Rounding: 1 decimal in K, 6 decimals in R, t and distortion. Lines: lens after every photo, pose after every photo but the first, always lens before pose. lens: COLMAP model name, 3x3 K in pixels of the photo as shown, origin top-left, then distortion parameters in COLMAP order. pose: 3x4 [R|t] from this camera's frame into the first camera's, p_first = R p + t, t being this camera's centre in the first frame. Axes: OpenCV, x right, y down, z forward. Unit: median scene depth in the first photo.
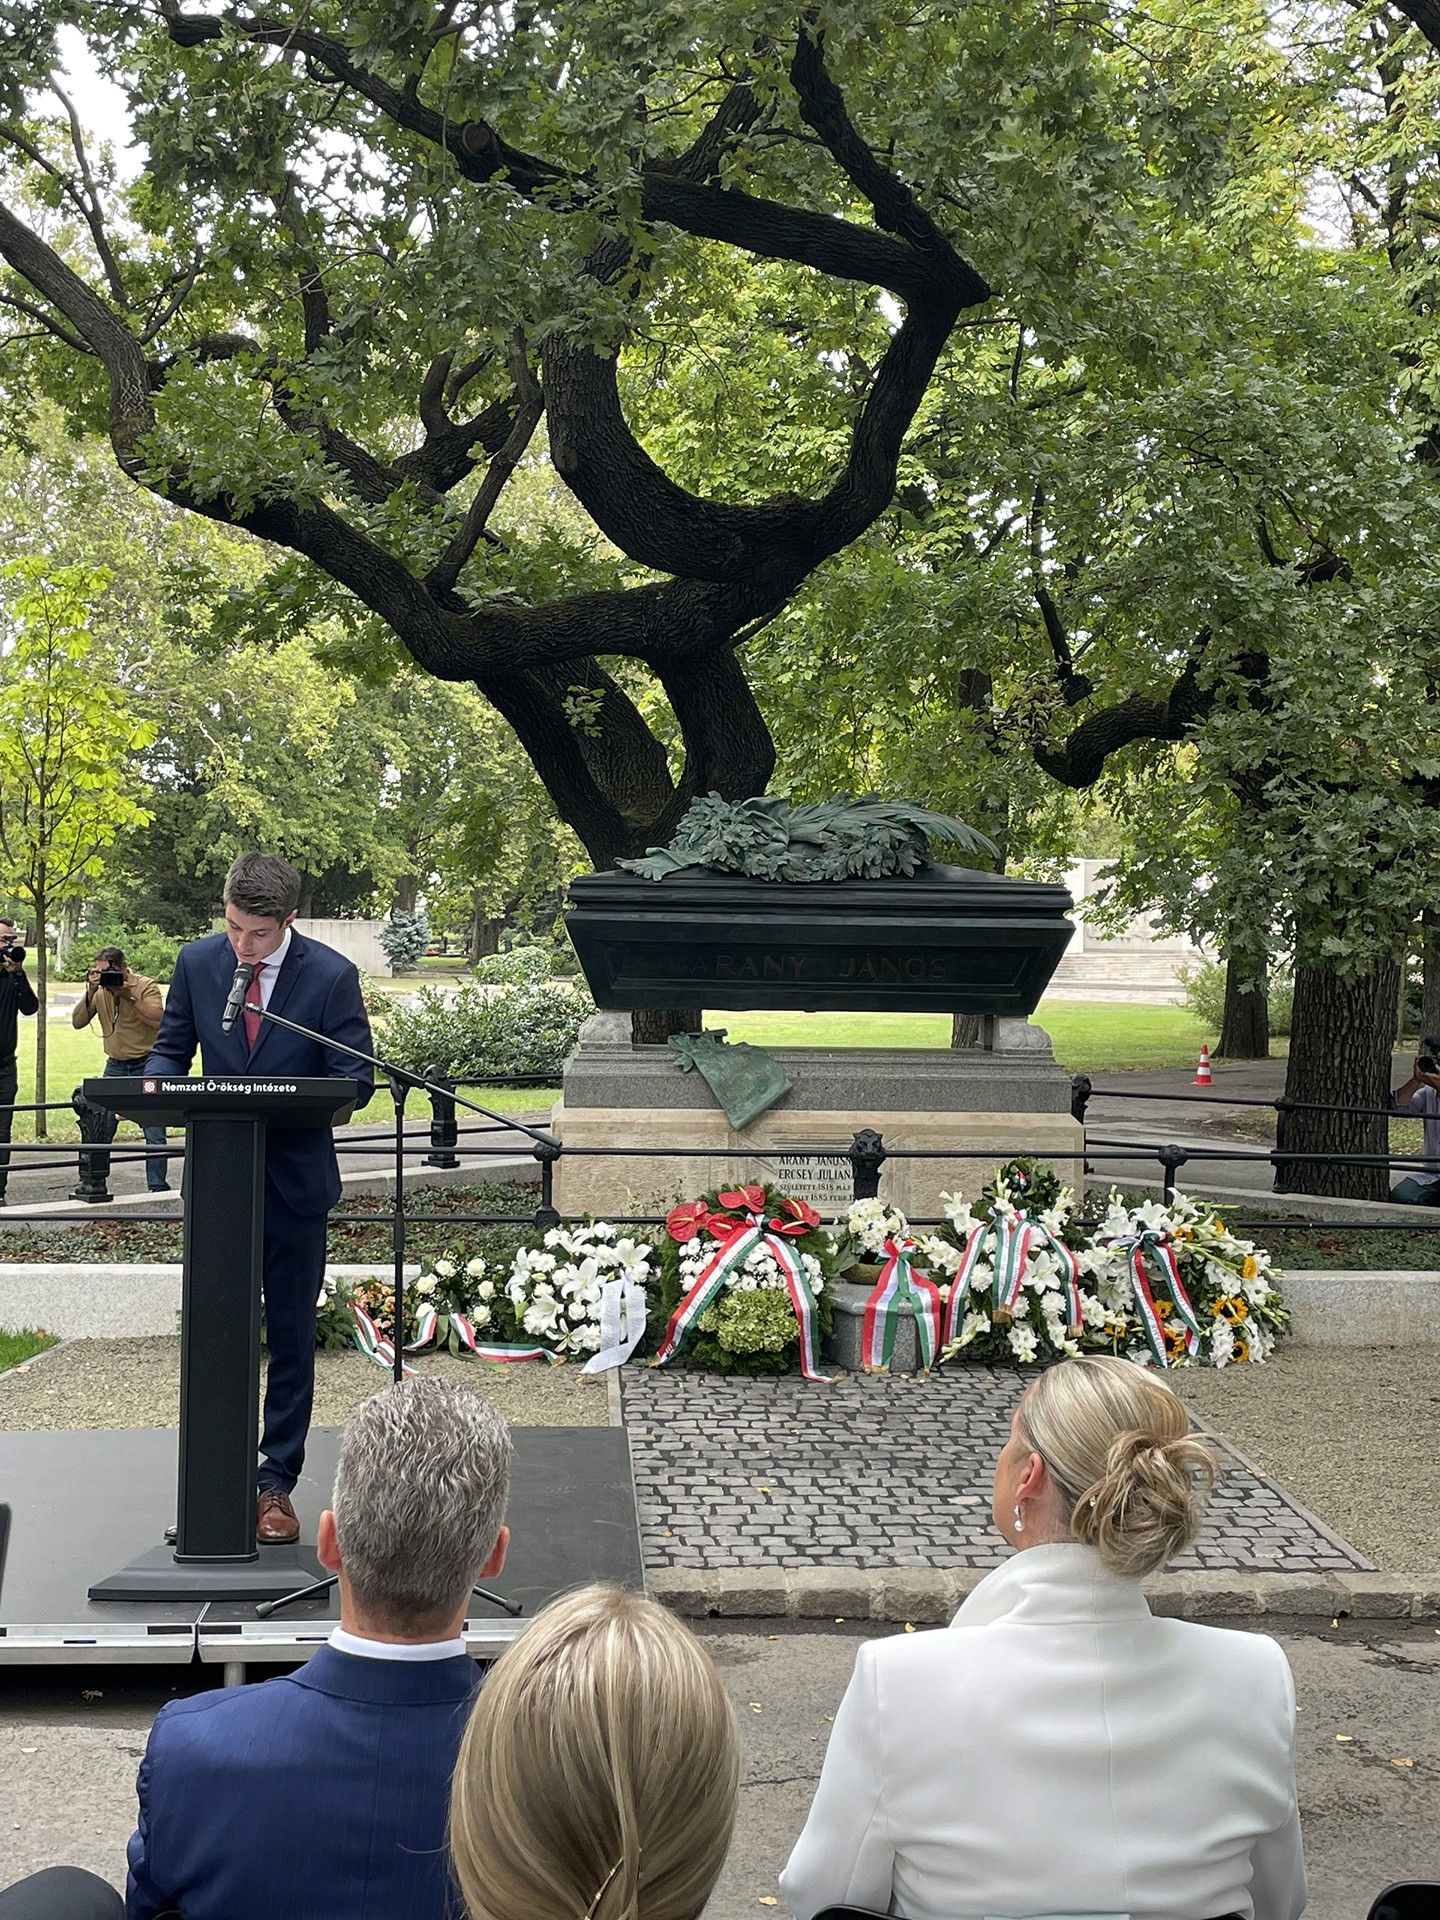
lens RADIAL K [[2264.8, 0, 720.0], [0, 2264.8, 960.0], [0, 0, 1]] dist [0.185283, -0.000432]
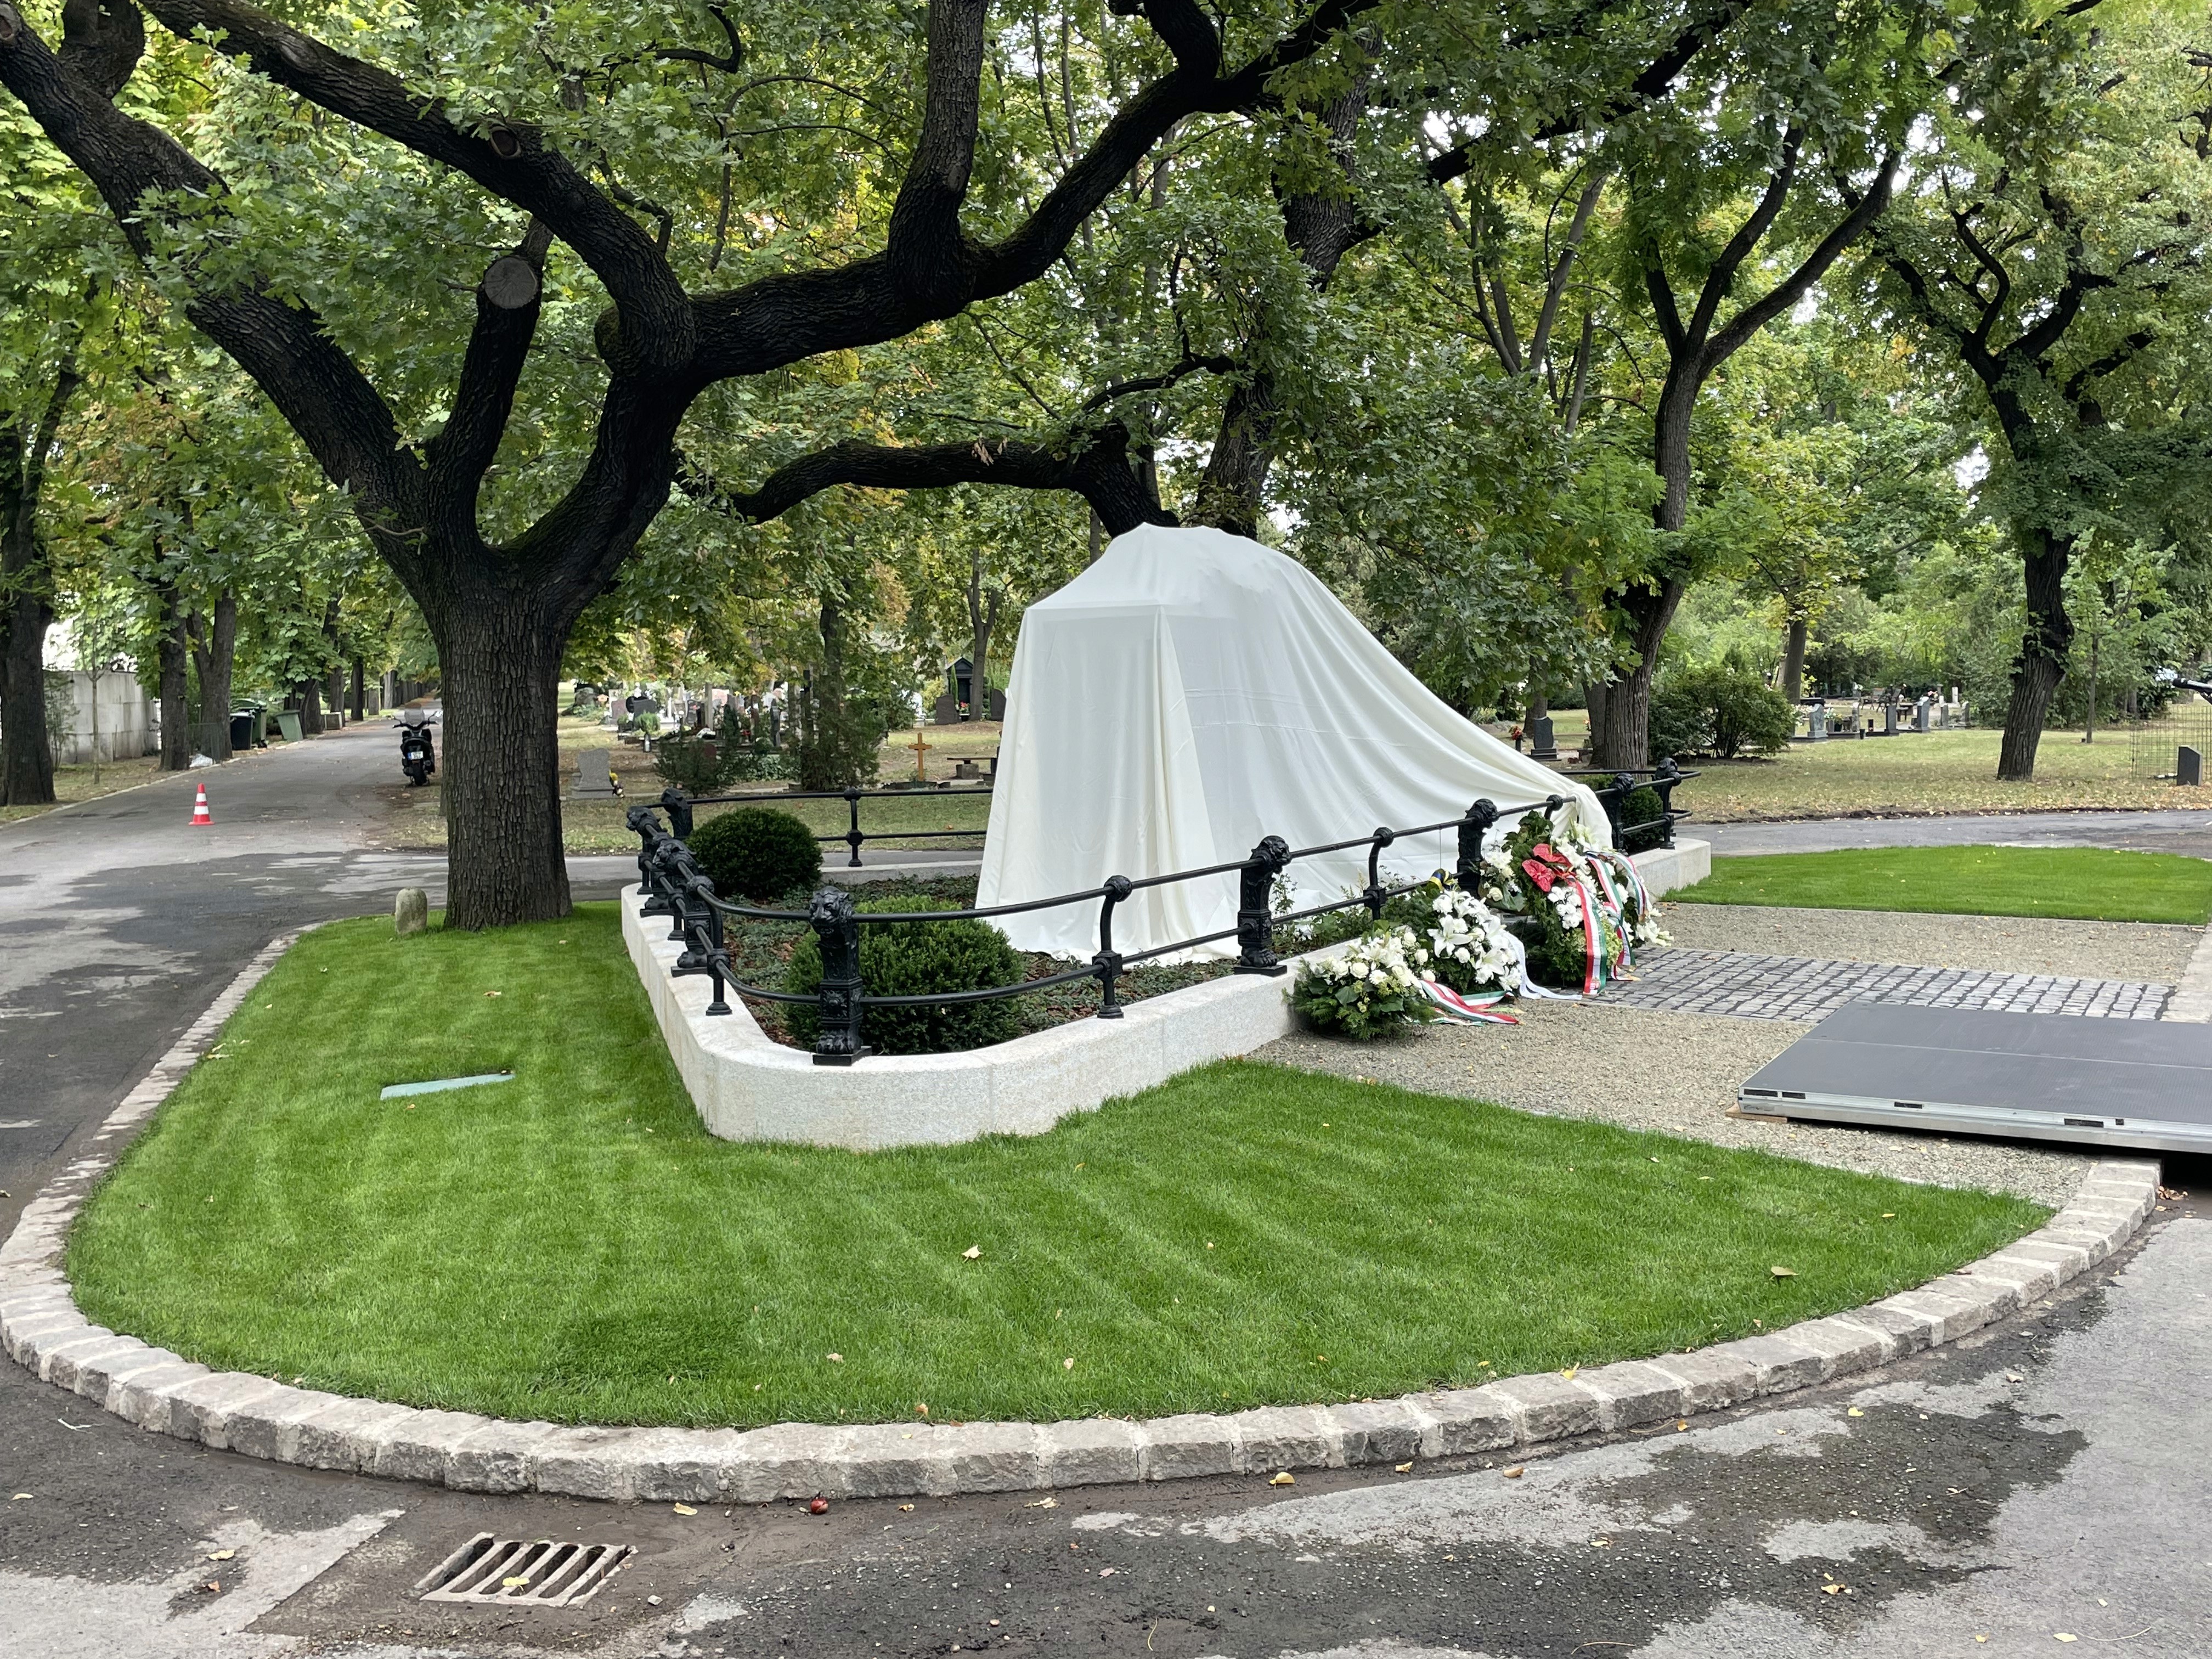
lens RADIAL K [[2092.2, 0, 1104.8], [0, 2092.2, 827.5], [0, 0, 1]] dist [0.164168, 0.001831]
pose [[0.543954, -0.085776, 0.834720, -0.923088], [0.035918, 0.996230, 0.078966, -0.009158], [-0.838346, -0.012973, 0.544984, 0.474518]]
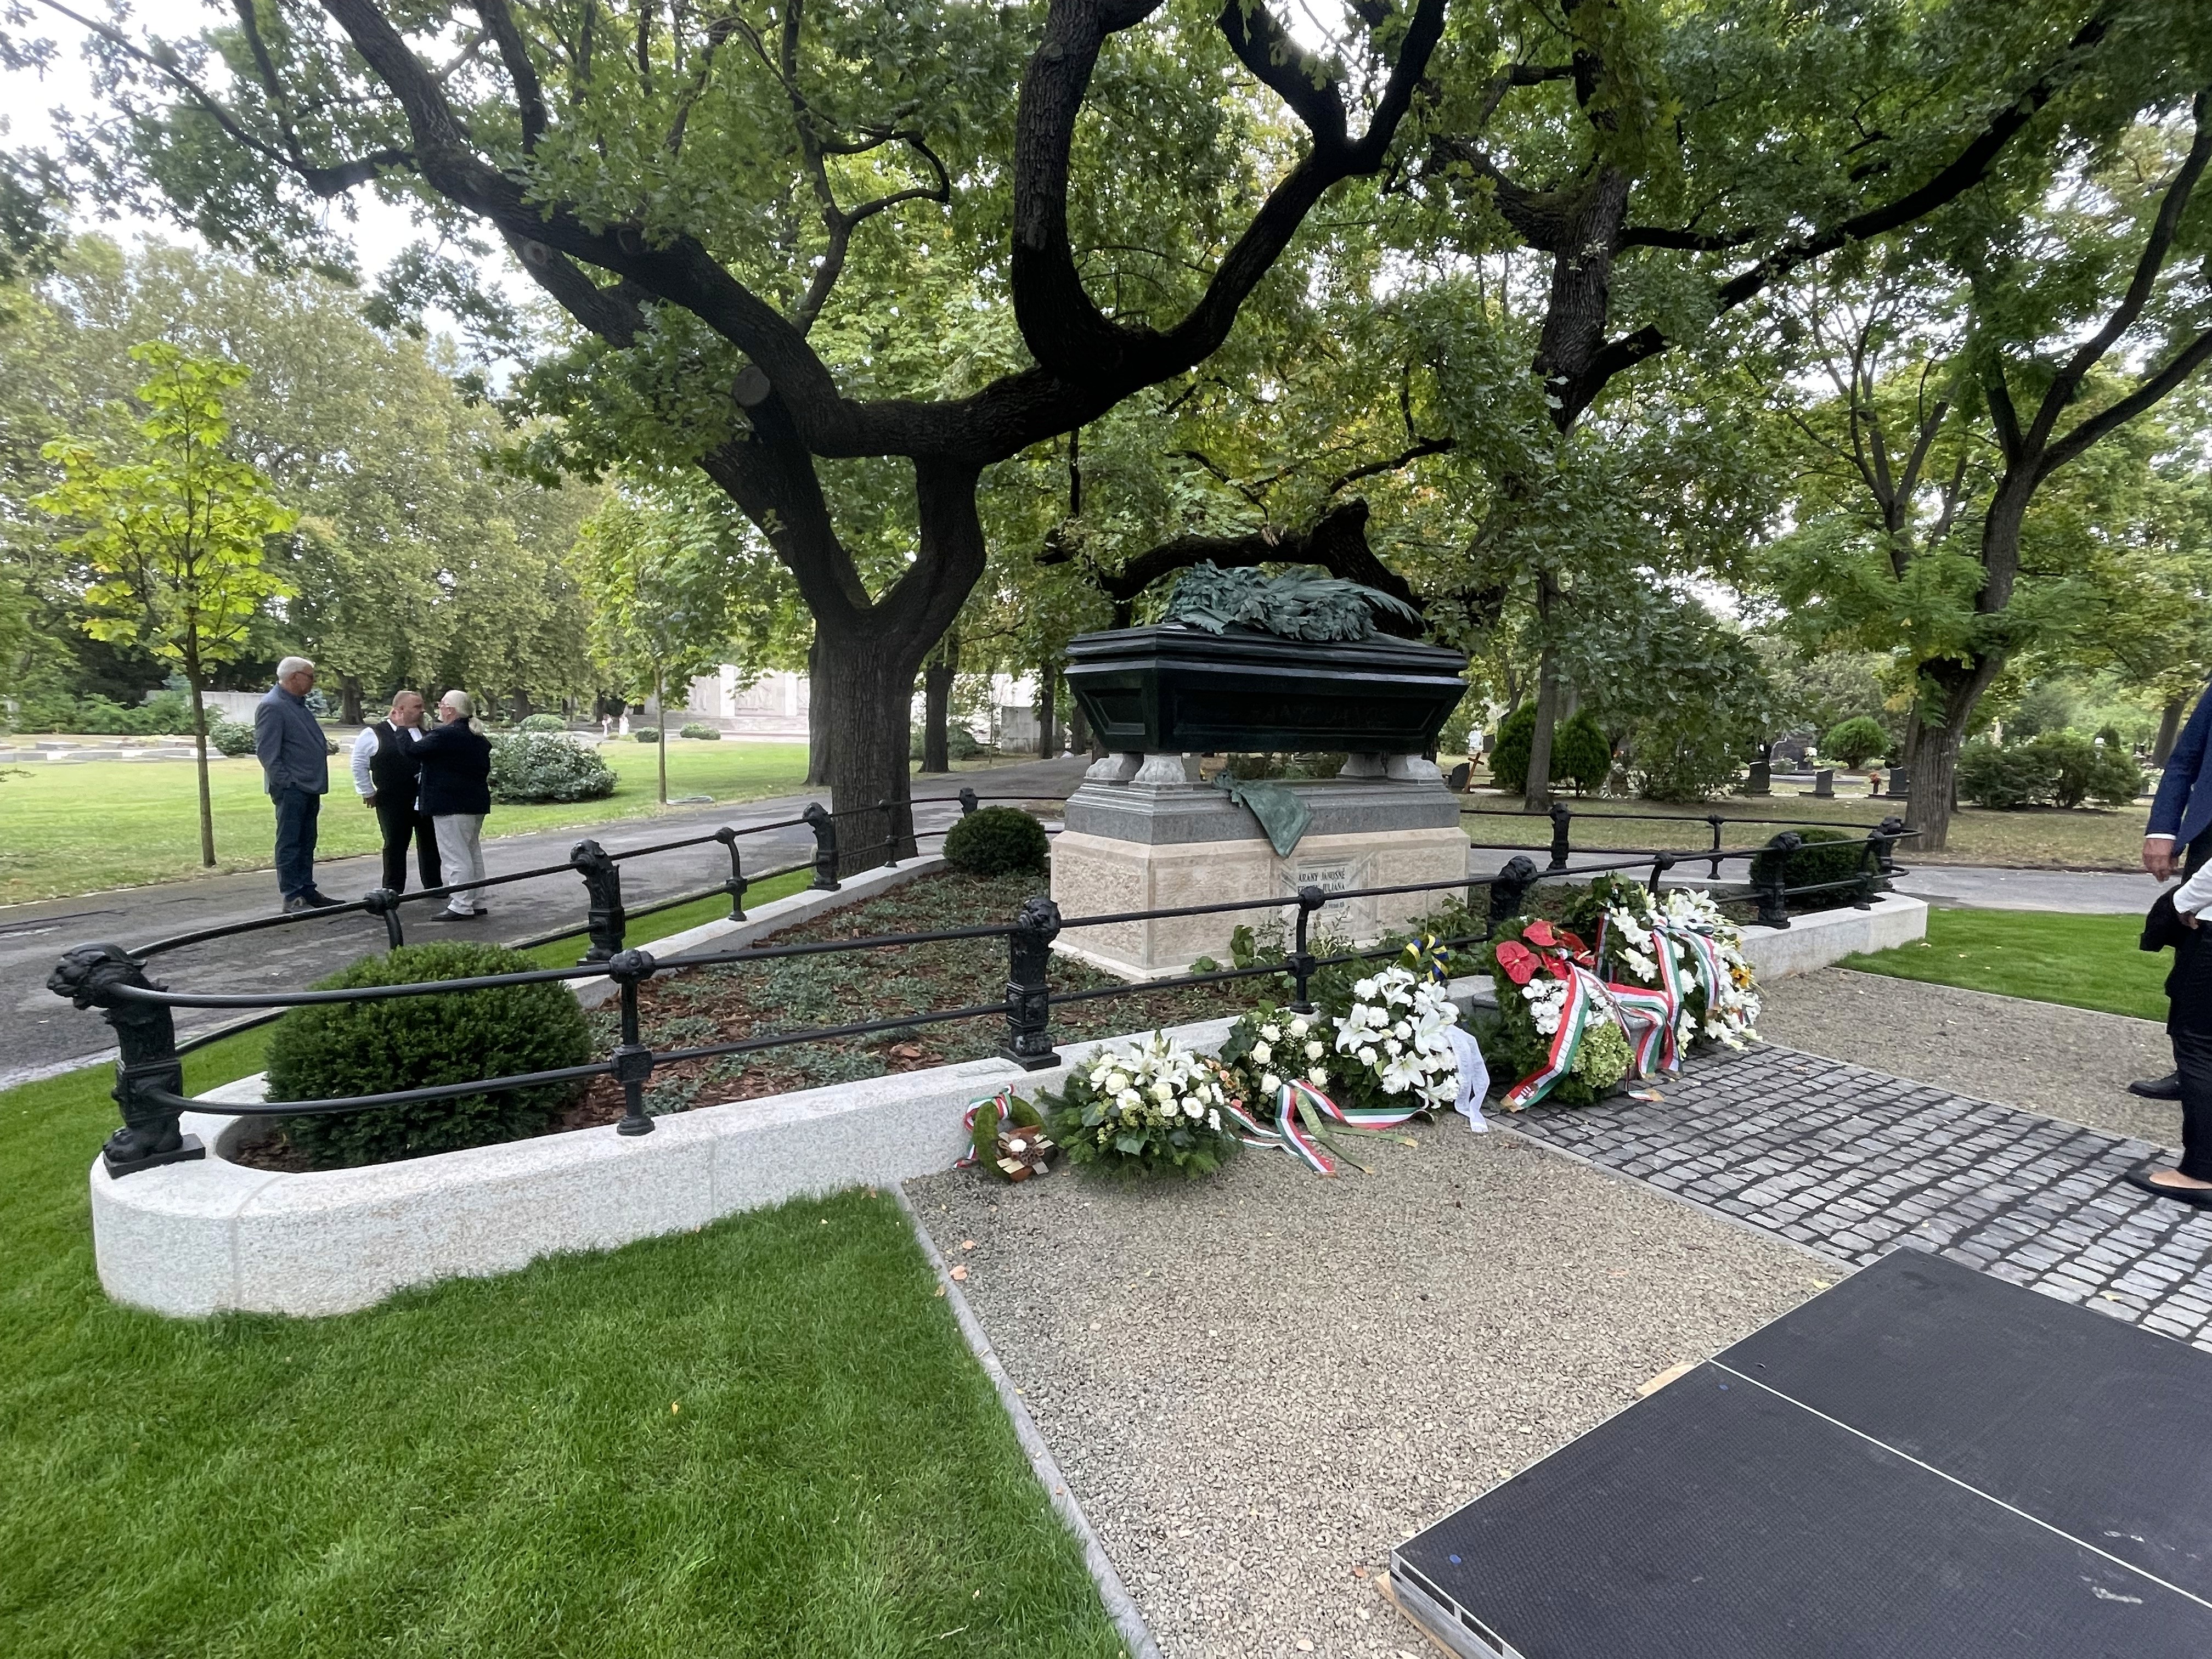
lens RADIAL K [[1086.1, 0, 1103.9], [0, 1086.1, 846.7], [0, 0, 1]] dist [-0.001958, 0.010480]
pose [[0.864154, -0.058208, 0.499849, -0.343740], [0.000537, 0.993394, 0.114754, 0.006816], [-0.503227, -0.098897, 0.858477, 0.567983]]
